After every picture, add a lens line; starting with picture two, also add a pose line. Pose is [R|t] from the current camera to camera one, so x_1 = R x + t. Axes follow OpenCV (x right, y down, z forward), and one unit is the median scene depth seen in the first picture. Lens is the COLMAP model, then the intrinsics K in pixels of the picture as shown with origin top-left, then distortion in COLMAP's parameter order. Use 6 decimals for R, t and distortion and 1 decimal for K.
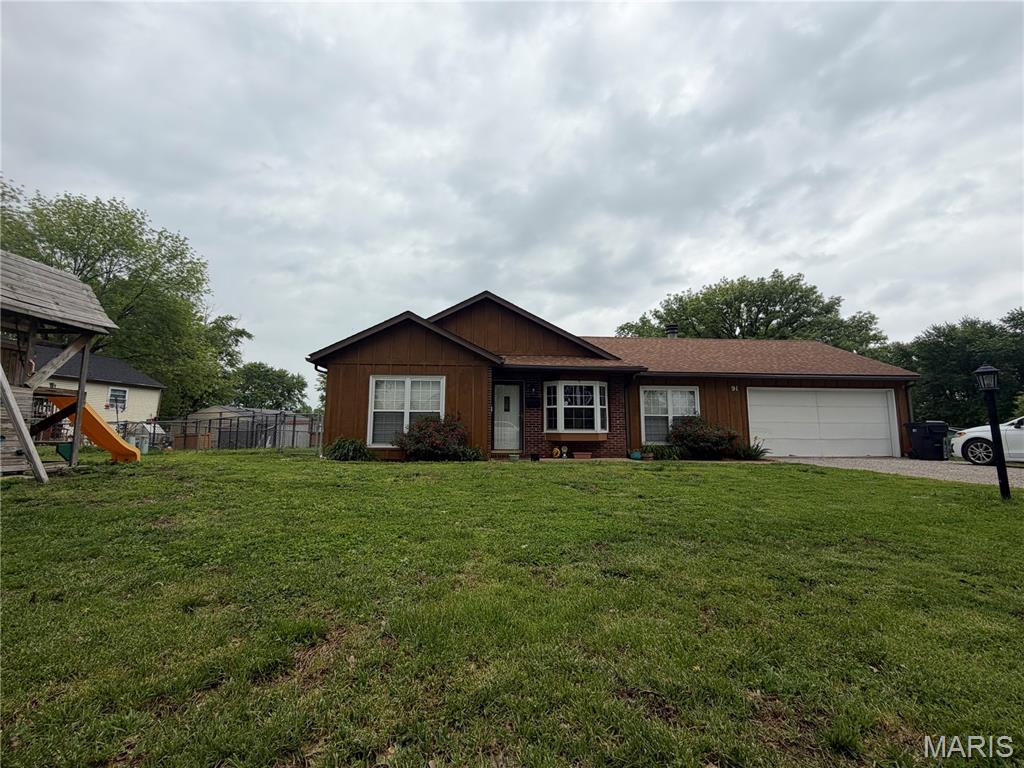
lens RADIAL K [[409.9, 0, 513.9], [0, 409.9, 380.5], [0, 0, 1]] dist [-0.000760, 0.000089]
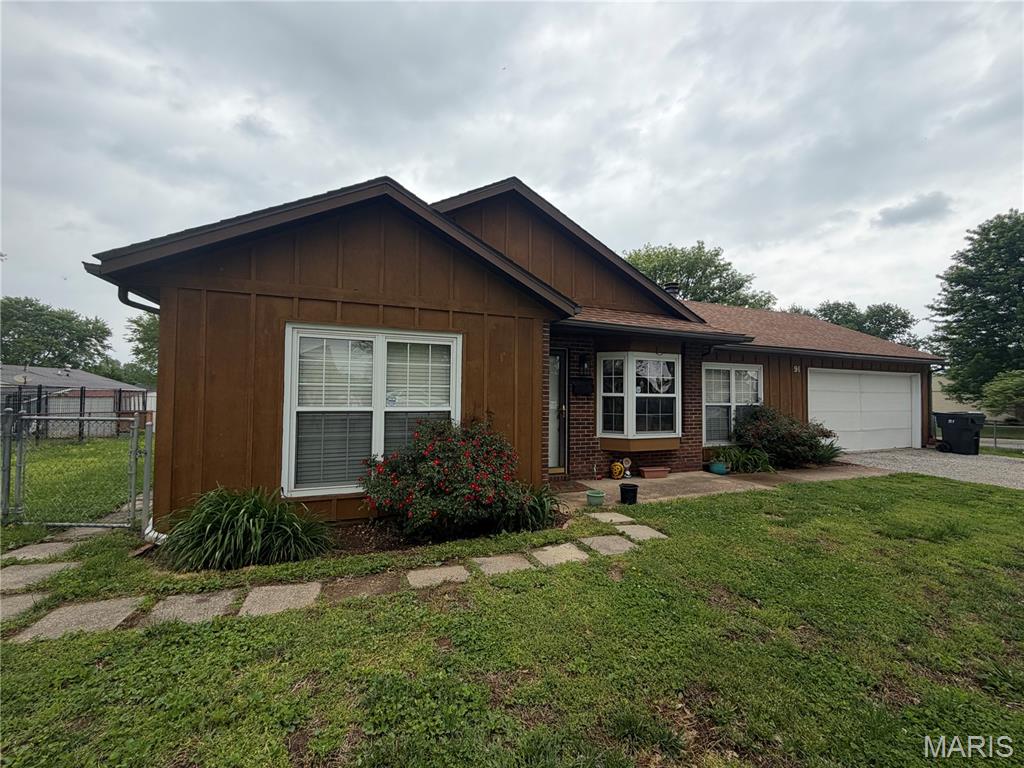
lens RADIAL K [[409.9, 0, 513.9], [0, 409.9, 380.5], [0, 0, 1]] dist [-0.000760, 0.000089]
pose [[0.952601, 0.016928, 0.303752, -0.230186], [-0.045033, 0.995297, 0.085761, -0.001447], [-0.300872, -0.095375, 0.948883, 0.478366]]
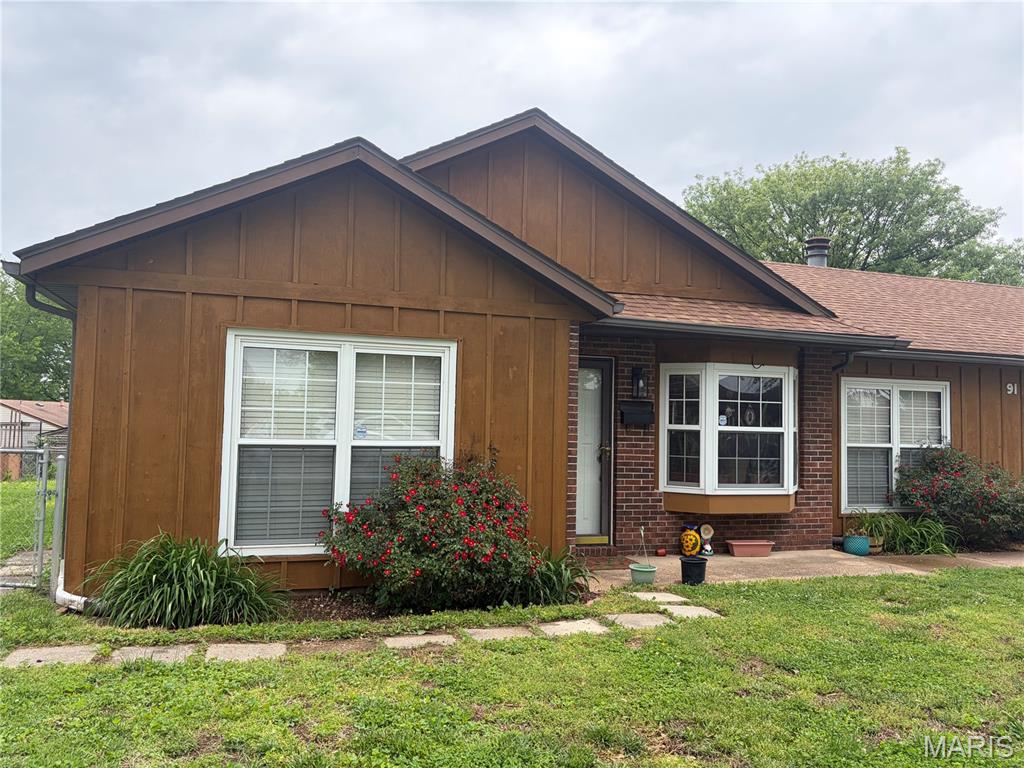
lens RADIAL K [[773.1, 0, 522.3], [0, 773.1, 386.2], [0, 0, 1]] dist [0.071265, -0.097915]
pose [[0.966461, 0.030211, 0.255029, -0.253920], [-0.049854, 0.996236, 0.070913, -0.021255], [-0.251927, -0.081249, 0.964330, 0.318601]]
